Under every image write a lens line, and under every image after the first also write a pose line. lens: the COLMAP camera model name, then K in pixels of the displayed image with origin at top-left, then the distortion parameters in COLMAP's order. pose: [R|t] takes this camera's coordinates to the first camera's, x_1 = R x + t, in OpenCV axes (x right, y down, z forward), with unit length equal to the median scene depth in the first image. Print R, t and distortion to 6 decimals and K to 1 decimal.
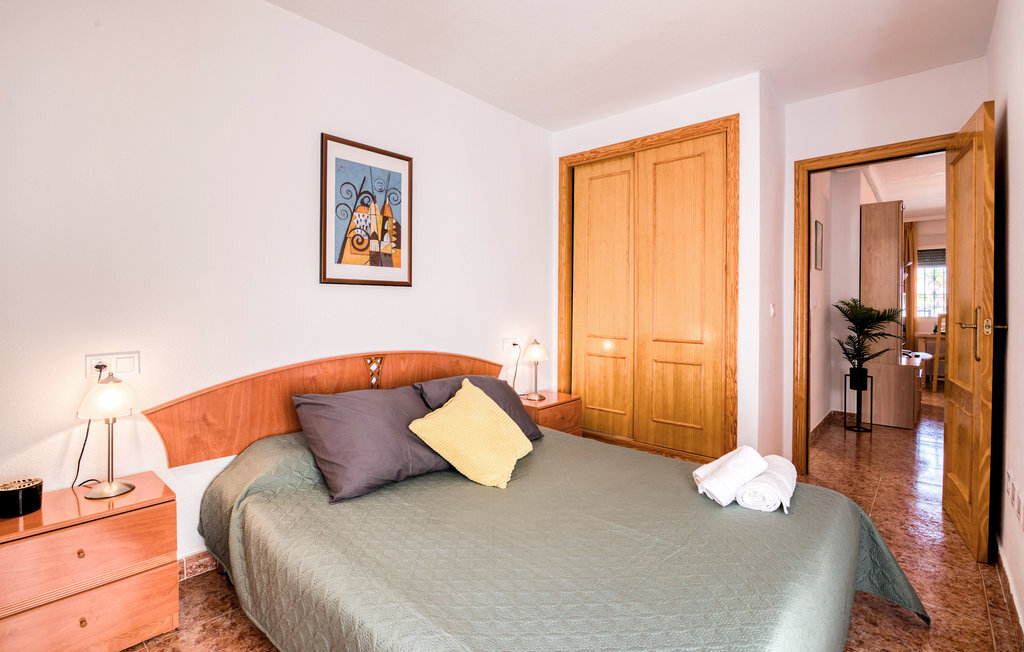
lens RADIAL K [[468.0, 0, 505.8], [0, 468.0, 305.9], [0, 0, 1]] dist [-0.024753, 0.000481]
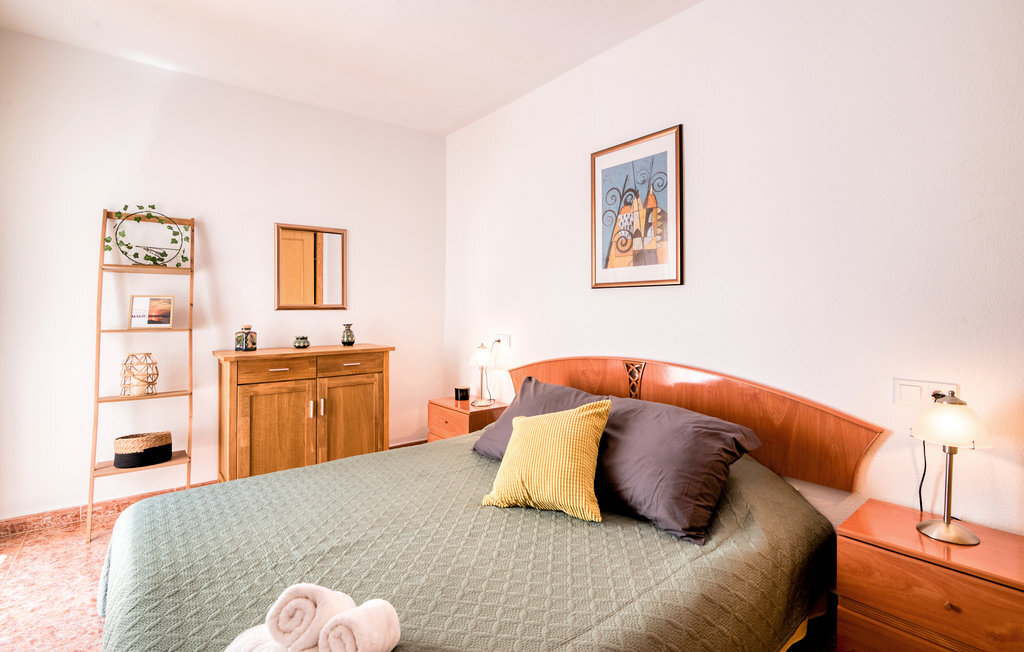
lens RADIAL K [[468.0, 0, 505.8], [0, 468.0, 305.9], [0, 0, 1]] dist [-0.024753, 0.000481]
pose [[-0.139815, -0.021061, -0.989954, 0.674925], [-0.017415, 0.999671, -0.018808, 0.015972], [0.990025, 0.014610, -0.140135, 0.880170]]
